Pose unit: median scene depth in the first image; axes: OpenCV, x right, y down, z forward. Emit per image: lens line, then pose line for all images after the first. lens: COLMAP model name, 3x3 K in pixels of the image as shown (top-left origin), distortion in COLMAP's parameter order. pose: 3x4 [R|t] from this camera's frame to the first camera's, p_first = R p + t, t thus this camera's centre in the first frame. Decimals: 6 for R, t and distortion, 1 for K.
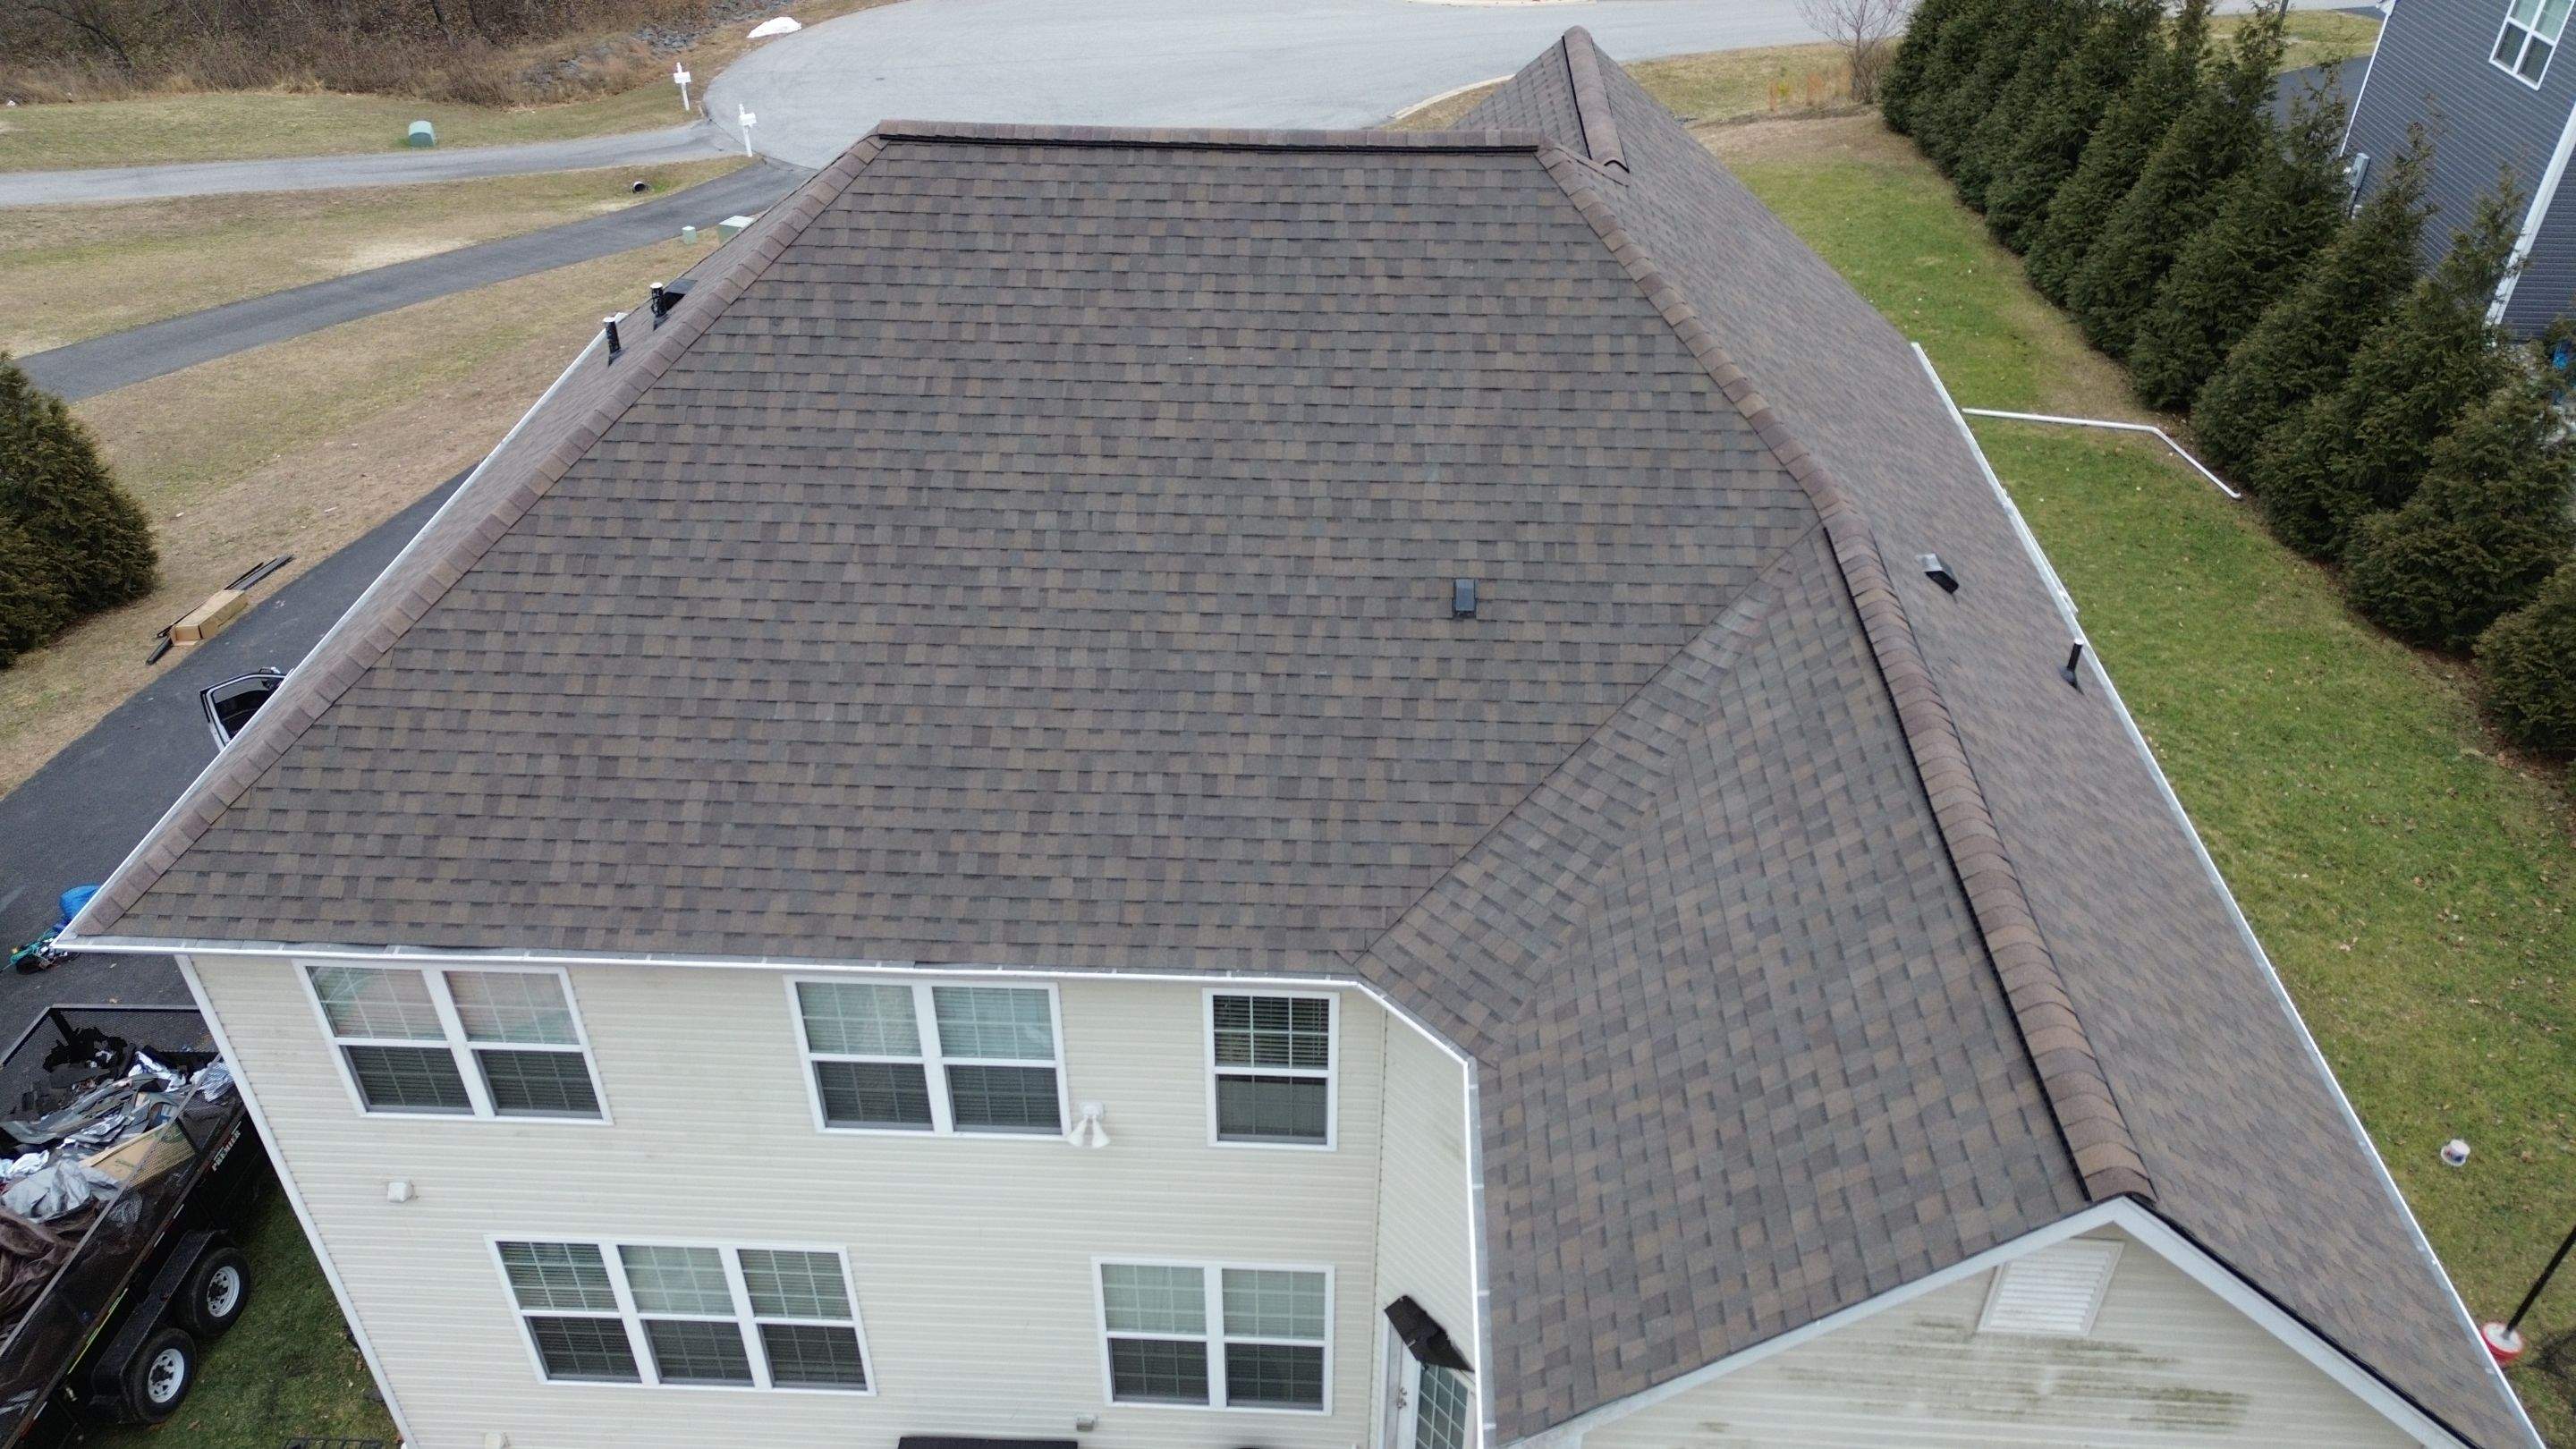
lens RADIAL K [[1833.9, 0, 1295.7], [0, 1833.9, 728.1], [0, 0, 1]] dist [0.052036, -0.036040]
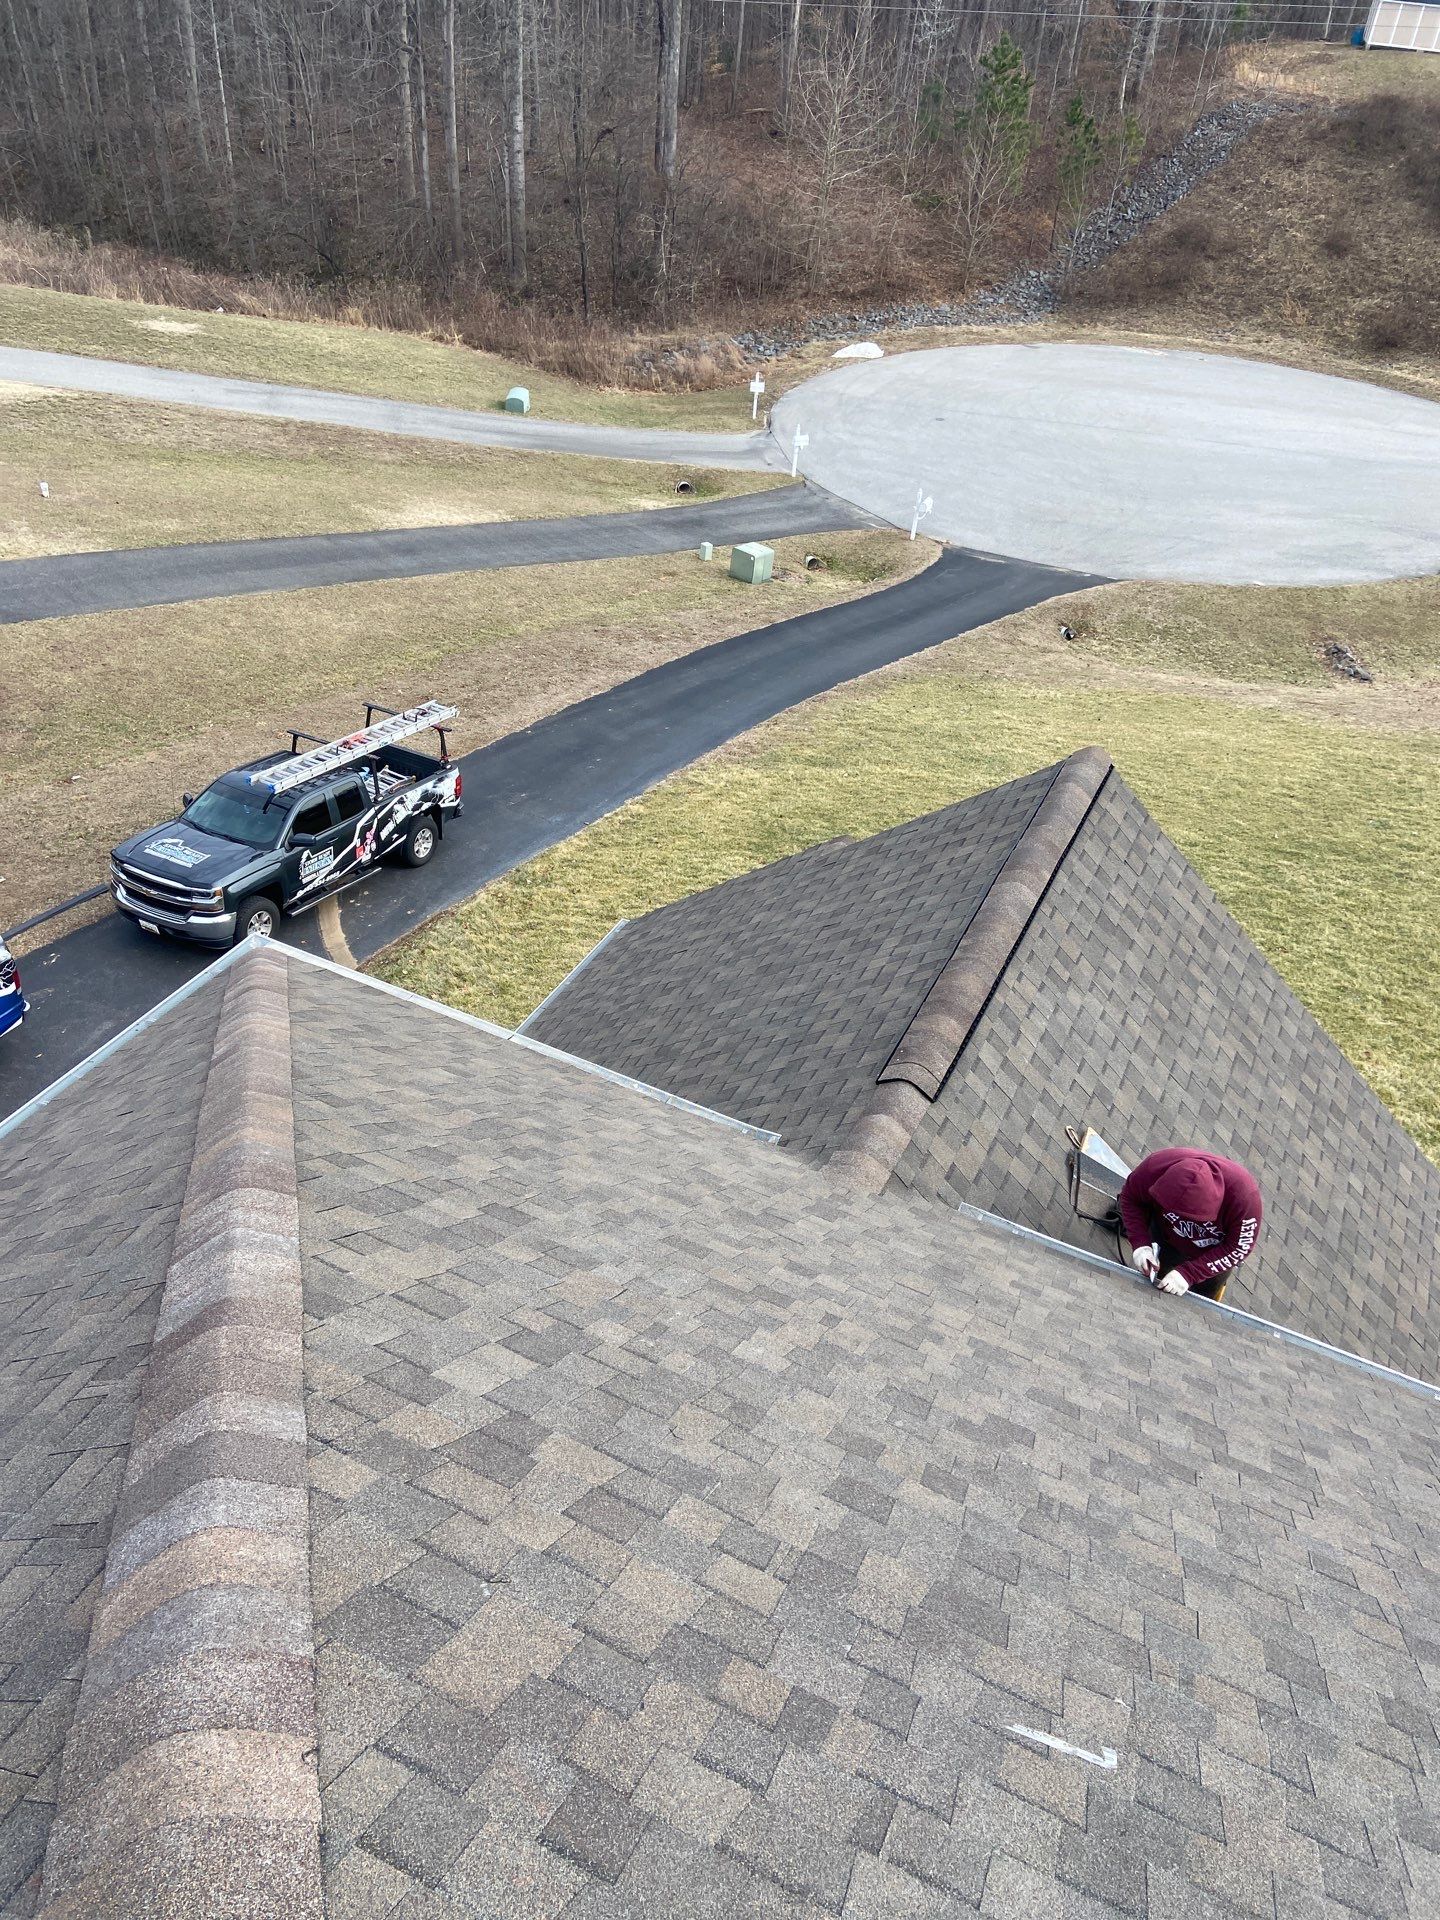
lens RADIAL K [[1215.5, 0, 720.0], [0, 1215.5, 960.0], [0, 0, 1]] dist [0.037848, -0.001361]
pose [[0.918910, 0.297010, -0.259595, -0.076671], [-0.272971, 0.953857, 0.125076, -0.127067], [0.284765, -0.044072, 0.957584, 0.327190]]
